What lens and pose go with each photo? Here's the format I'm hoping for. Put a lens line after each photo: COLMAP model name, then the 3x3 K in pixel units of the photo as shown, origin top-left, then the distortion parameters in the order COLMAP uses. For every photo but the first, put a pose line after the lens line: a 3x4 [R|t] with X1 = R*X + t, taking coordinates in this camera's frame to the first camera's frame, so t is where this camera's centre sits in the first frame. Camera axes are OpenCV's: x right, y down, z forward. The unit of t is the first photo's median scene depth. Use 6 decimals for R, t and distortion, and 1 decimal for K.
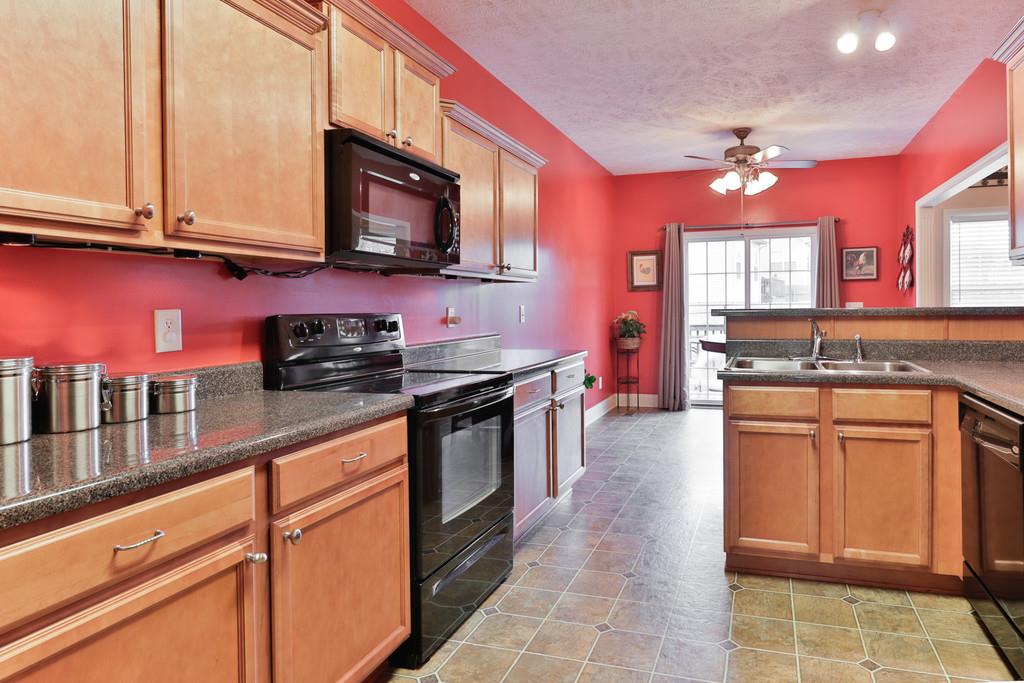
lens RADIAL K [[662.4, 0, 549.9], [0, 662.4, 318.5], [0, 0, 1]] dist [0.013509, -0.022713]
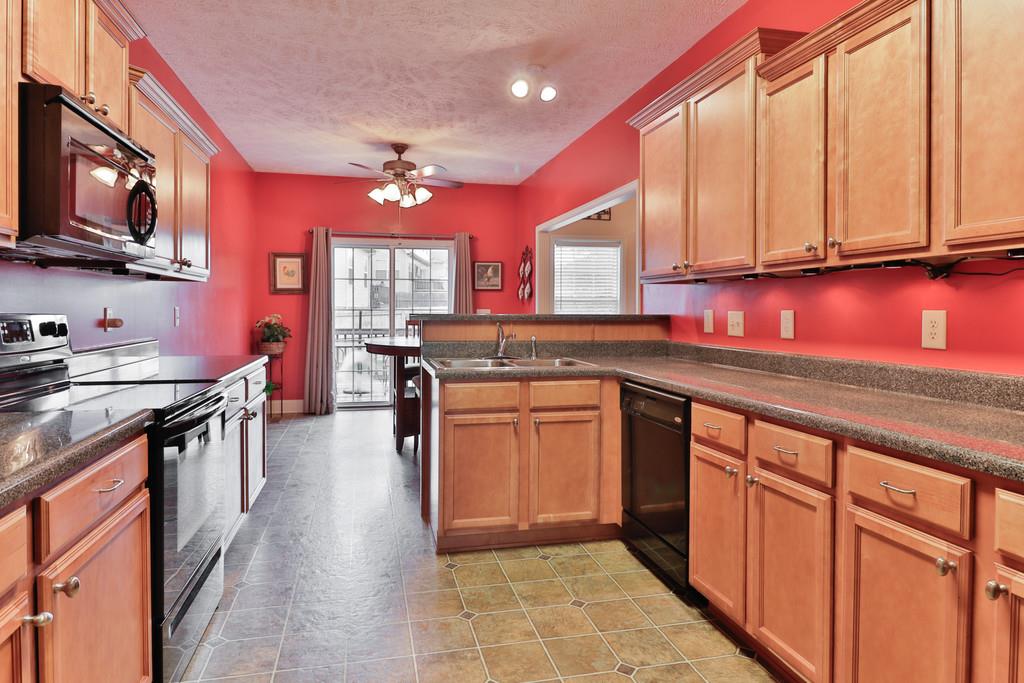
lens RADIAL K [[662.4, 0, 496.2], [0, 662.4, 325.8], [0, 0, 1]] dist [0.013509, -0.022713]
pose [[0.852130, 0.002311, 0.523325, -0.200522], [-0.004317, 0.999987, 0.002612, 0.002060], [-0.523313, -0.004485, 0.852129, 0.019603]]
